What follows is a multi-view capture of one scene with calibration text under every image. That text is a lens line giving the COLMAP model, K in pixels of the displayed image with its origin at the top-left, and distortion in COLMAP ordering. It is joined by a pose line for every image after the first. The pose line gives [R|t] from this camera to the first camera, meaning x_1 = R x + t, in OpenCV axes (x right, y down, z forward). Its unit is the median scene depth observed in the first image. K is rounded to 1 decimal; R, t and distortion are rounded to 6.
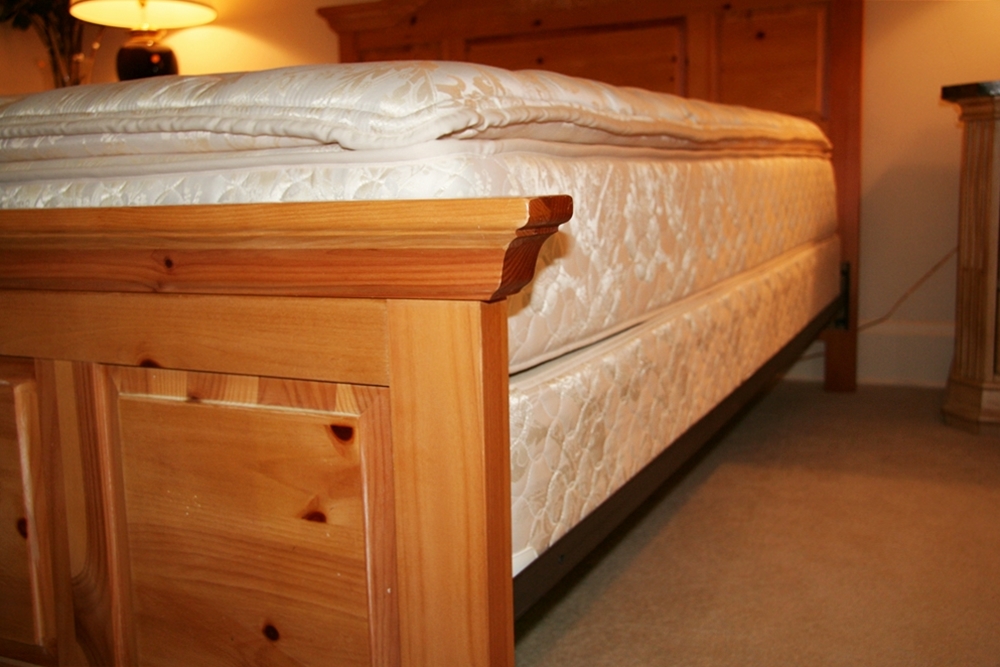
lens RADIAL K [[1012.6, 0, 500.0], [0, 1012.6, 333.5], [0, 0, 1]] dist [-0.050502, 0.012502]
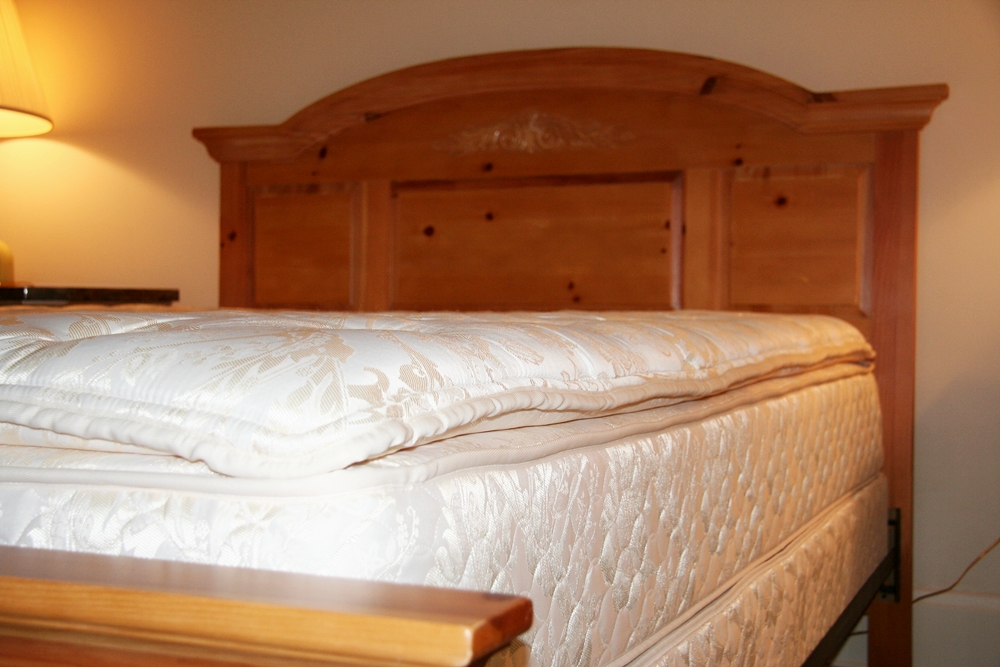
lens RADIAL K [[1362.4, 0, 500.0], [0, 1362.4, 333.5], [0, 0, 1]] dist [0.050846, 0.044491]
pose [[0.997835, 0.039629, 0.052479, -0.007100], [-0.032235, 0.990330, -0.134933, -0.148242], [-0.057319, 0.132949, 0.989464, 0.021022]]
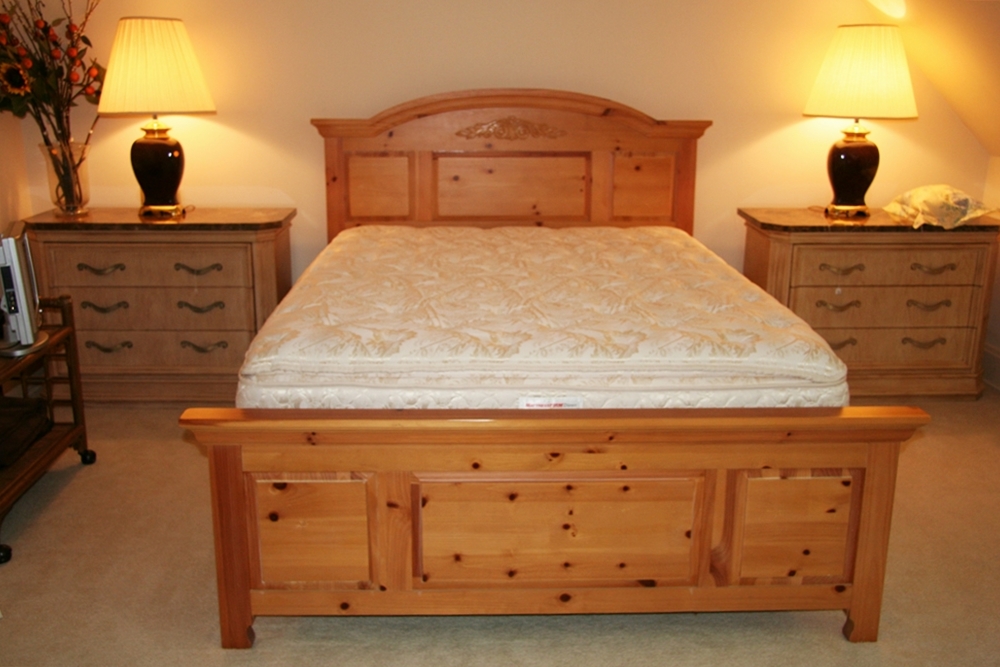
lens RADIAL K [[971.6, 0, 500.0], [0, 971.6, 333.5], [0, 0, 1]] dist [-0.053043, 0.009827]
pose [[0.881833, -0.081150, 0.464527, -1.968266], [0.036442, 0.993863, 0.104442, -0.571924], [-0.470152, -0.075172, 0.879378, -0.861912]]
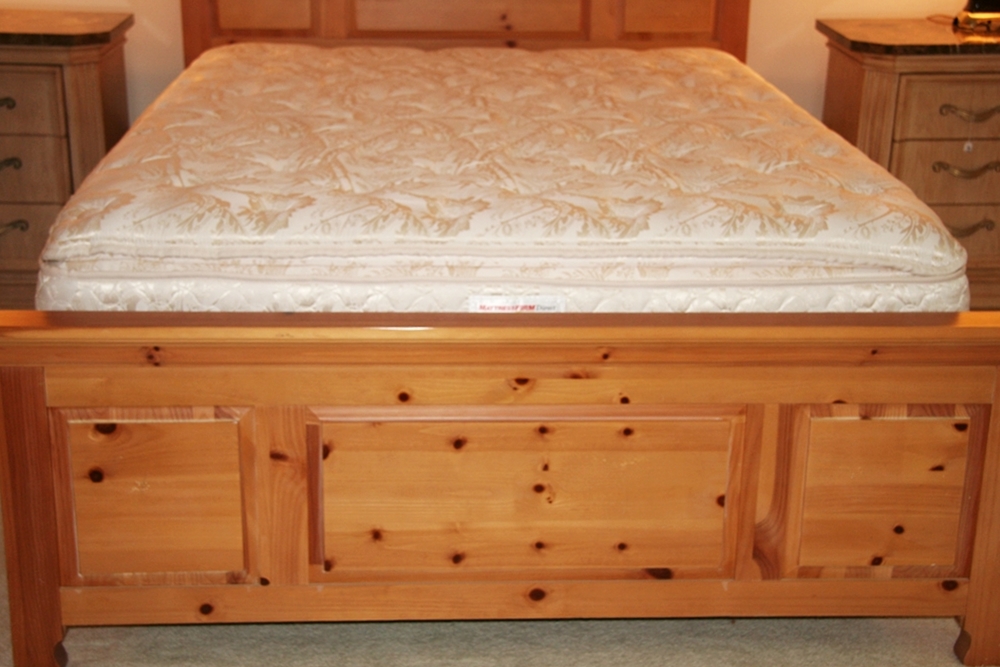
lens RADIAL K [[1471.0, 0, 500.0], [0, 1471.0, 333.5], [0, 0, 1]] dist [0.107936, 0.065973]
pose [[0.870129, -0.111704, 0.479998, -1.951007], [0.028897, 0.983862, 0.176579, -0.528052], [-0.491976, -0.139776, 0.859315, -0.902352]]
